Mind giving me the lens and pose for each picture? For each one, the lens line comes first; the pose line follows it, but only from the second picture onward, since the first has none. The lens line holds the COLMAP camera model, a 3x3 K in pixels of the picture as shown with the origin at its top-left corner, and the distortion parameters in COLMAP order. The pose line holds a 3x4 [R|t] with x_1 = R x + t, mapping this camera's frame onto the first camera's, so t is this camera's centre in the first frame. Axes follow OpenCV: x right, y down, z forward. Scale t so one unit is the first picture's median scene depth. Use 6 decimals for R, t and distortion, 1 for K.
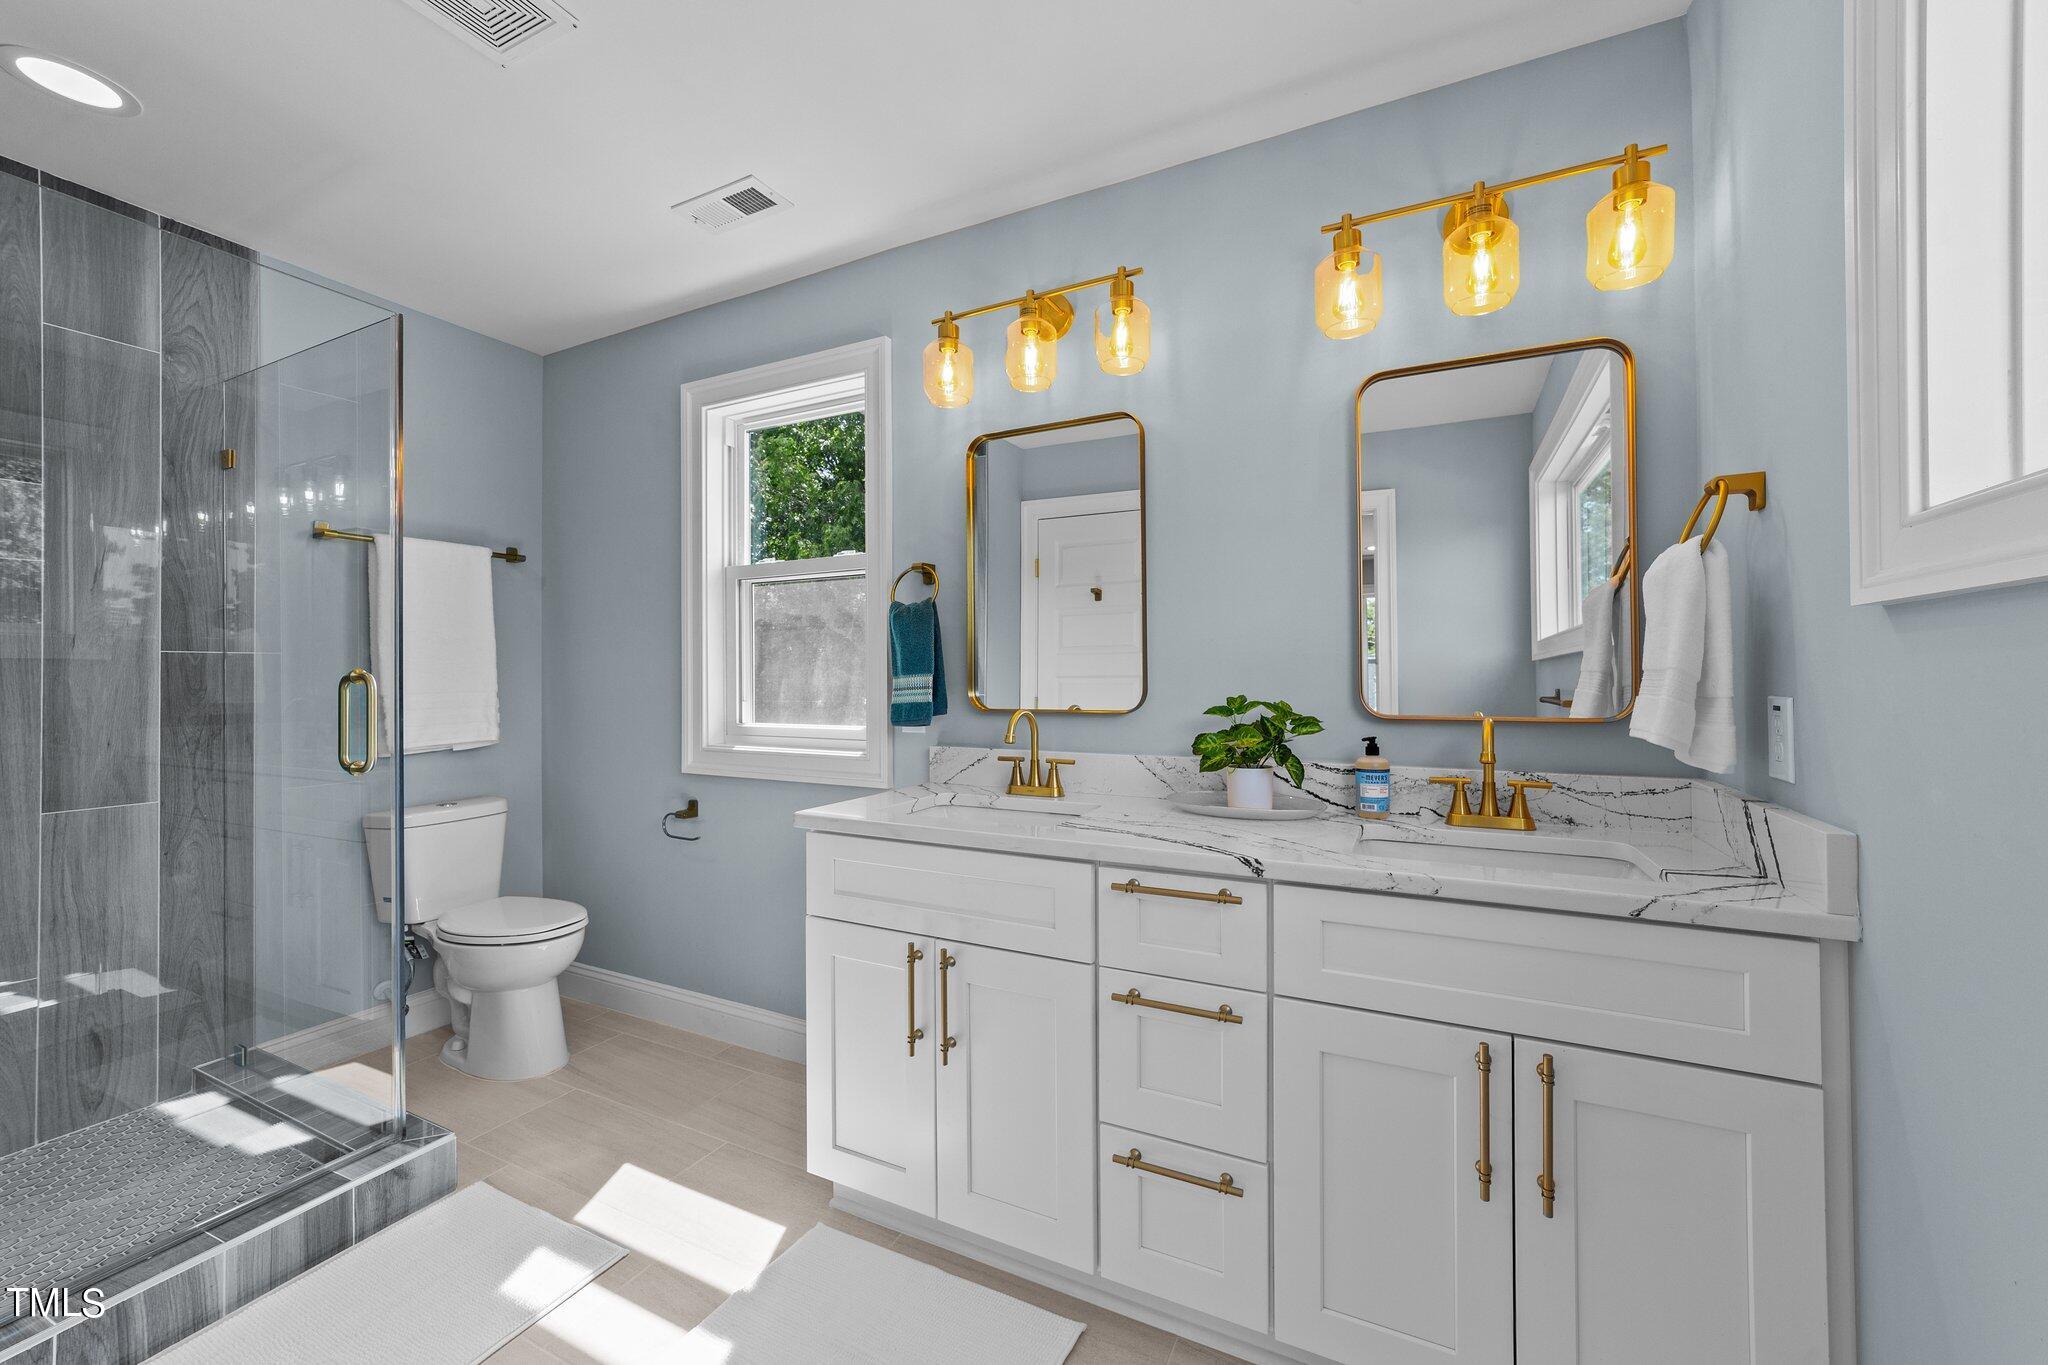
lens RADIAL K [[791.2, 0, 1017.9], [0, 791.2, 679.2], [0, 0, 1]] dist [0.001522, 0.000065]
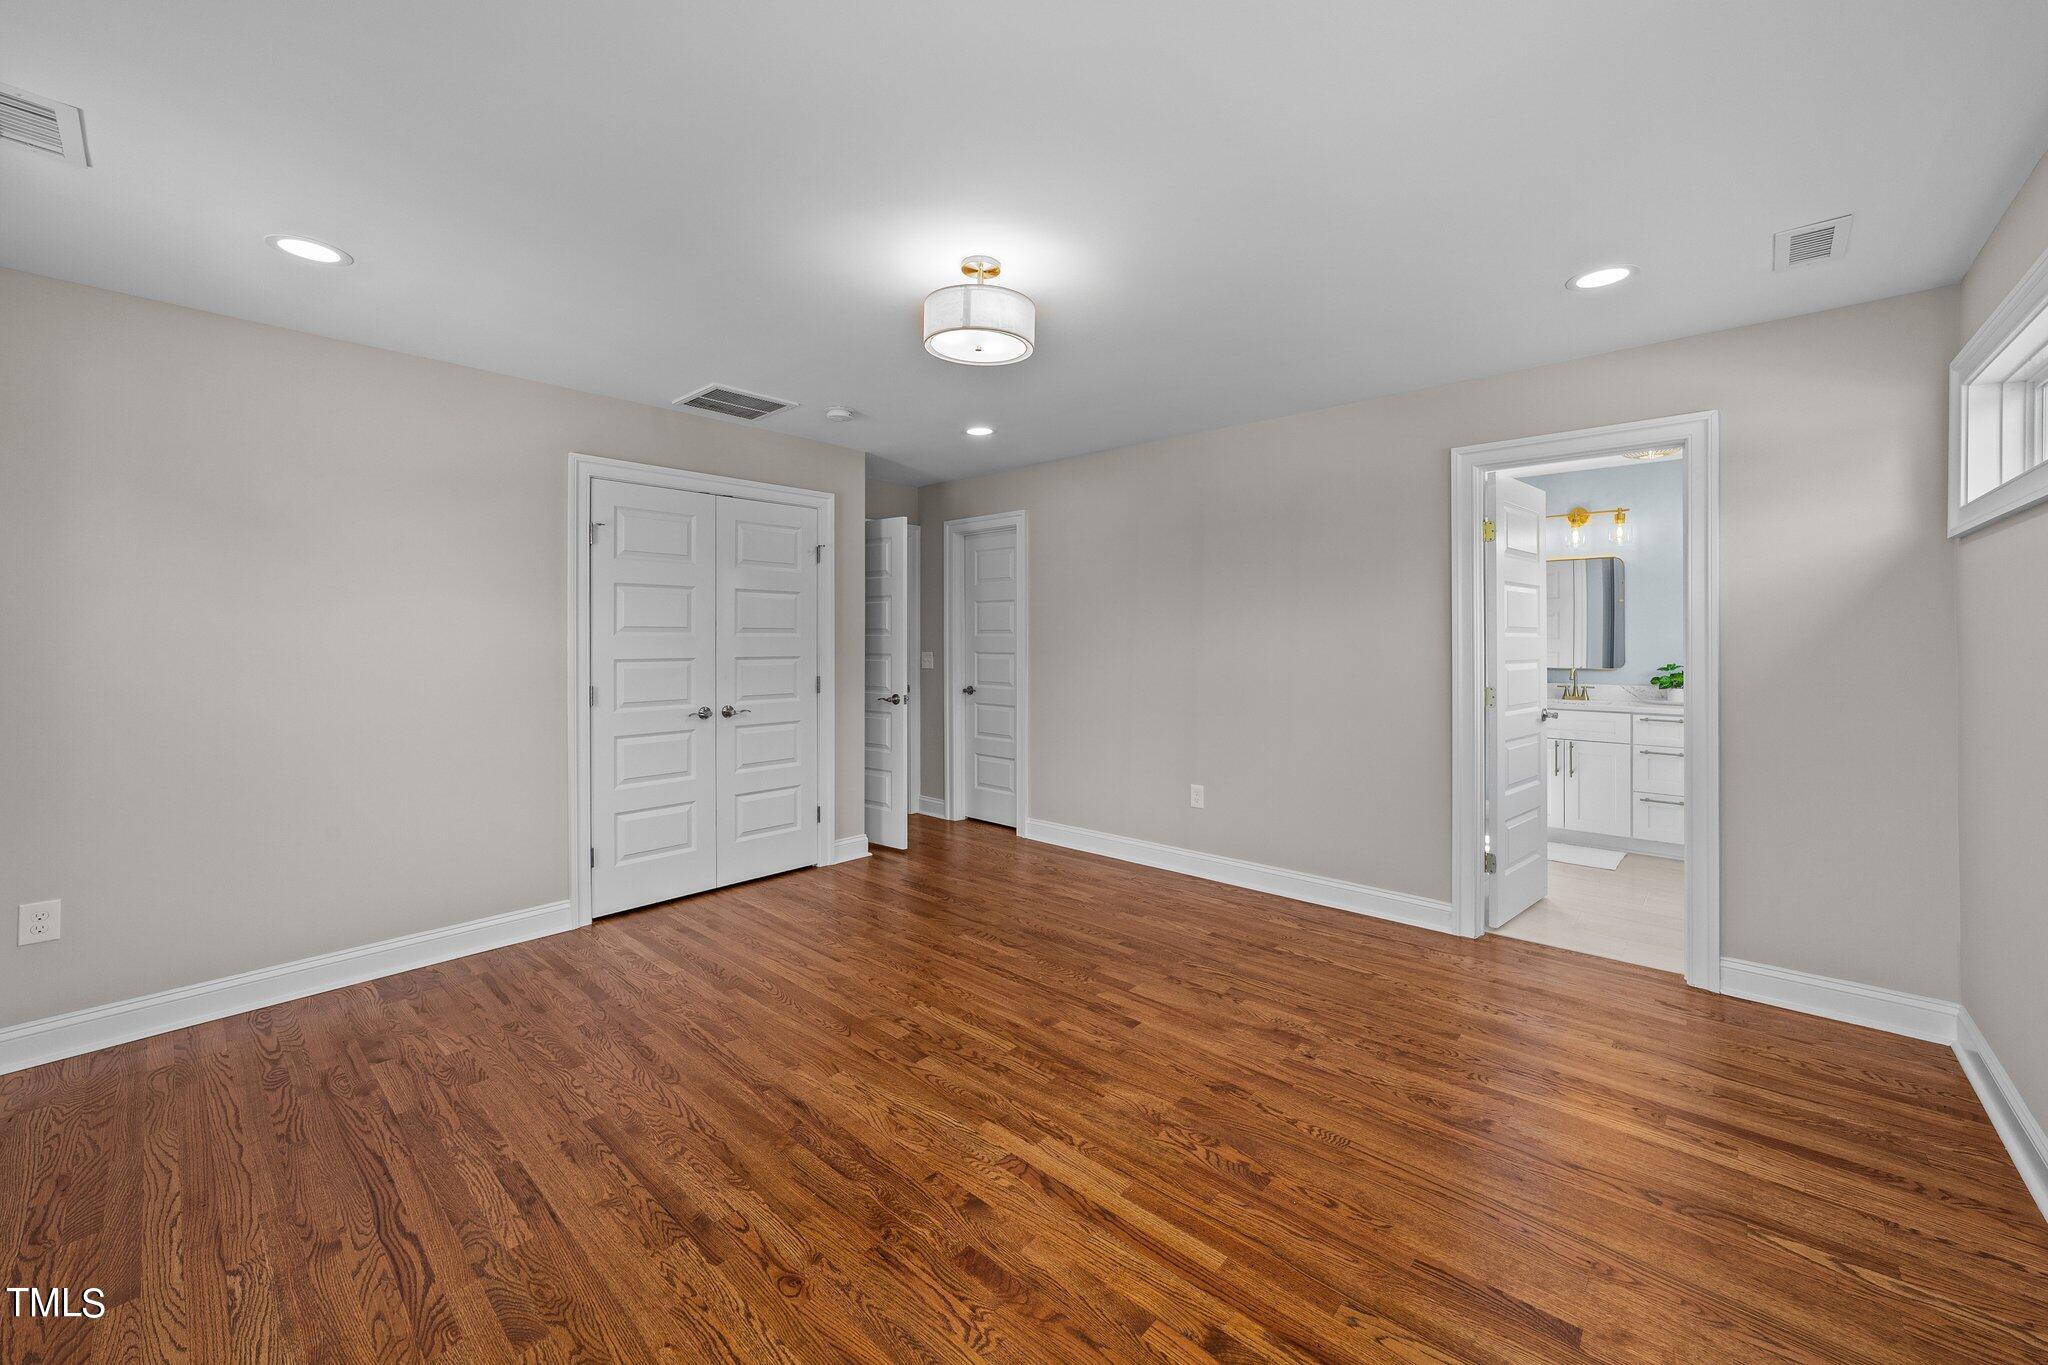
lens RADIAL K [[791.2, 0, 1028.8], [0, 791.2, 642.4], [0, 0, 1]] dist [0.001522, 0.000065]
pose [[0.959278, -0.000401, -0.282464, -1.100784], [0.000763, 0.999999, 0.001170, -0.058805], [0.282464, -0.001337, 0.959277, -2.304669]]
